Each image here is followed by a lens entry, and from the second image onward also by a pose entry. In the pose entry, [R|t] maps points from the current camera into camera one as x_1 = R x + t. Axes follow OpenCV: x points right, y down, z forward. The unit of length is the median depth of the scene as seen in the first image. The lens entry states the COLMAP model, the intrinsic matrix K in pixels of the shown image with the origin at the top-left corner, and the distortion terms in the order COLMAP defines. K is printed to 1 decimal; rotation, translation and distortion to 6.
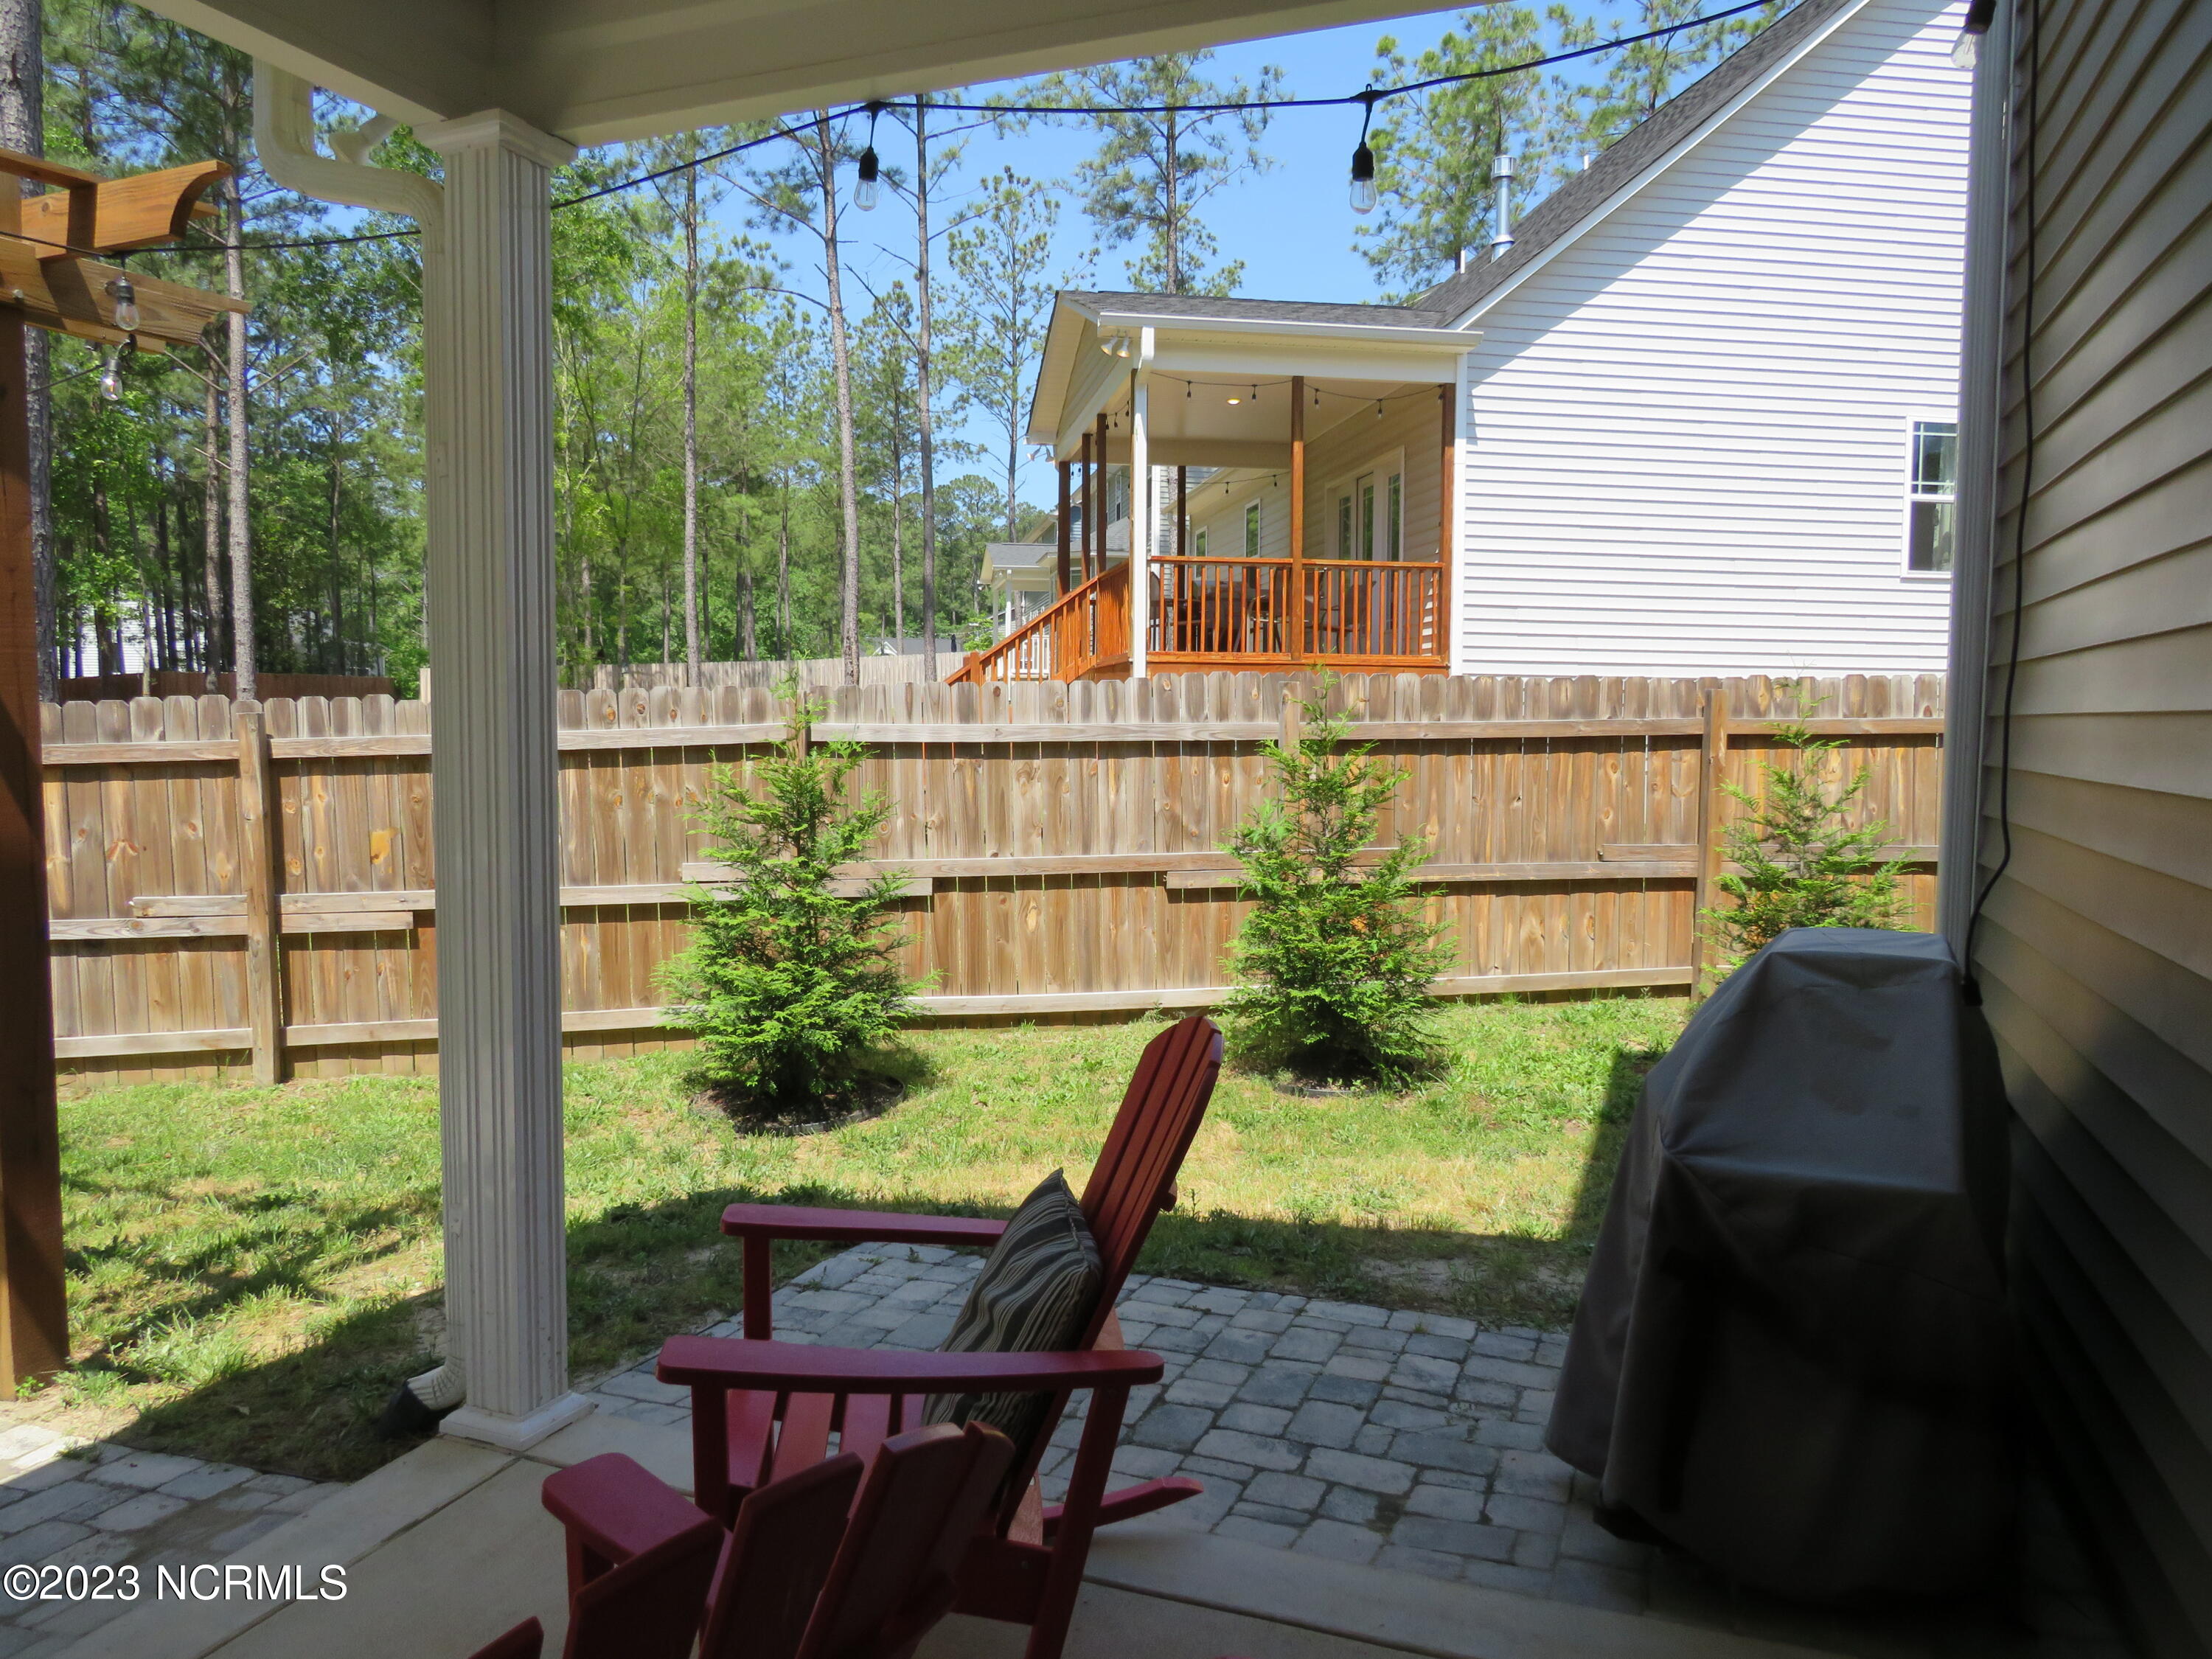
lens RADIAL K [[1553.2, 0, 1108.2], [0, 1553.2, 828.6], [0, 0, 1]] dist [-0.037800, 0.012187]
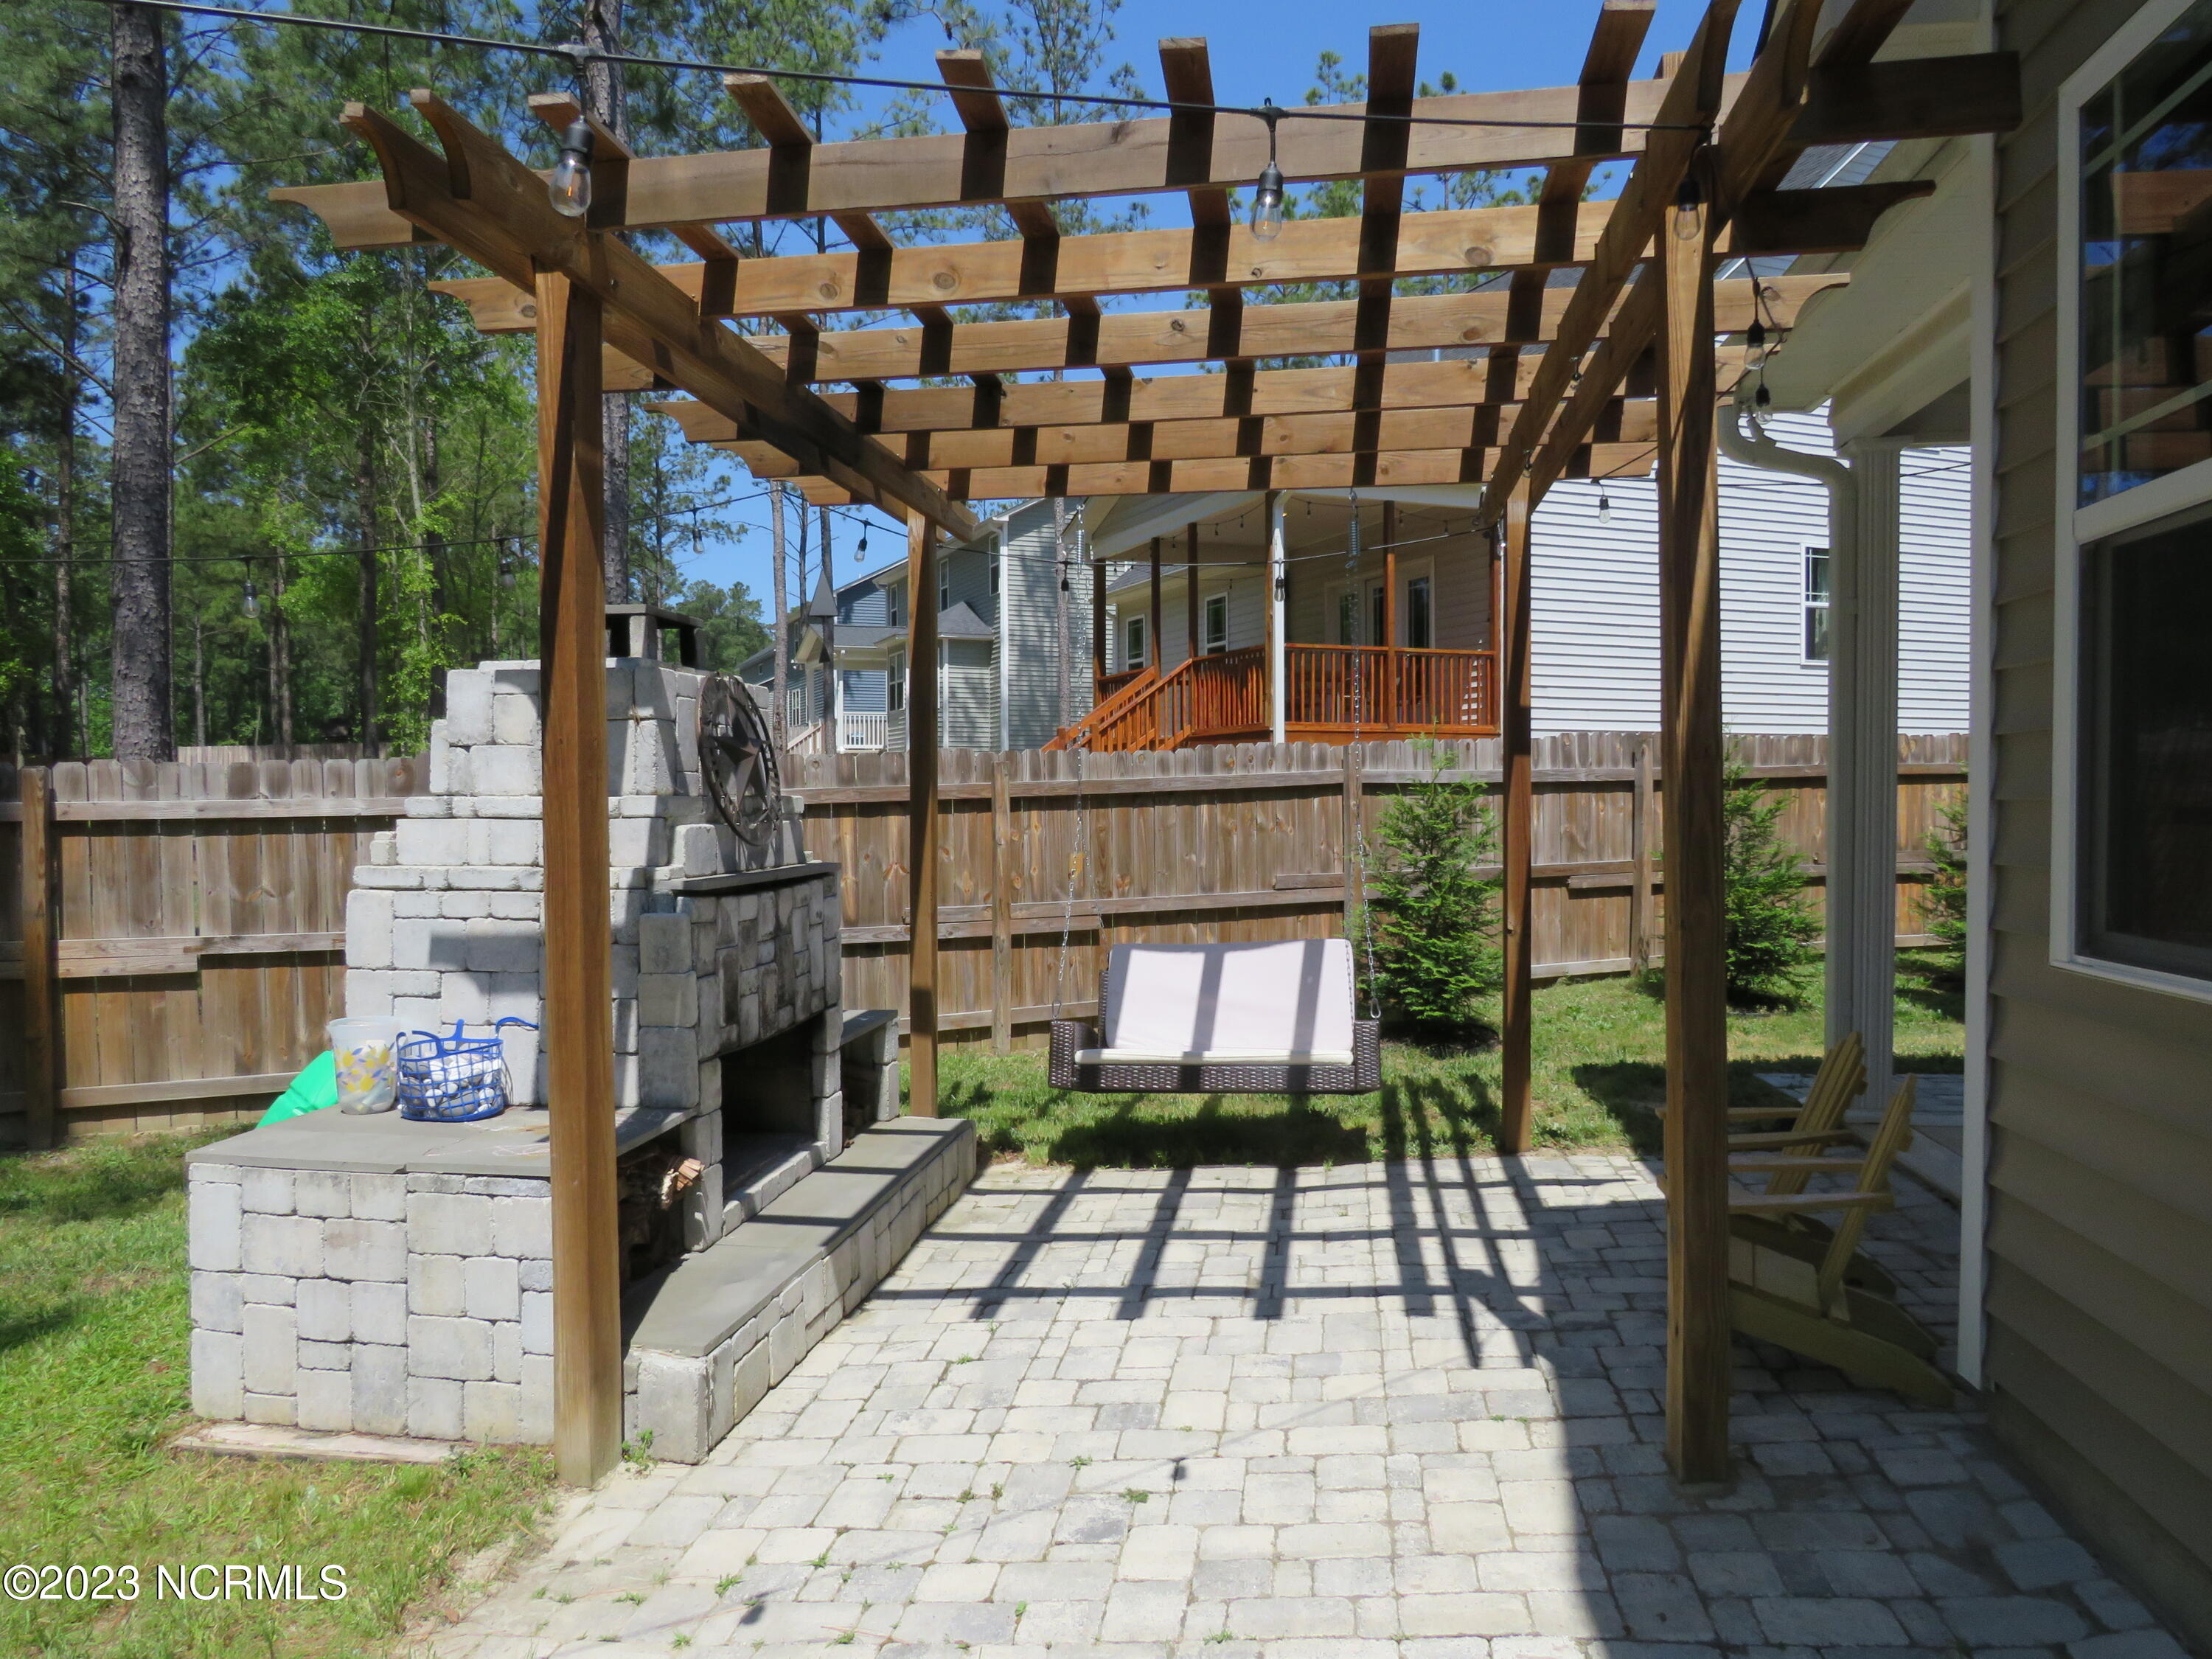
lens RADIAL K [[1553.2, 0, 1103.3], [0, 1553.2, 823.0], [0, 0, 1]] dist [-0.037800, 0.012187]
pose [[0.973285, -0.015485, 0.229076, -0.388324], [0.027750, 0.998343, -0.050417, 0.022071], [-0.227915, 0.055427, 0.972102, -0.140495]]
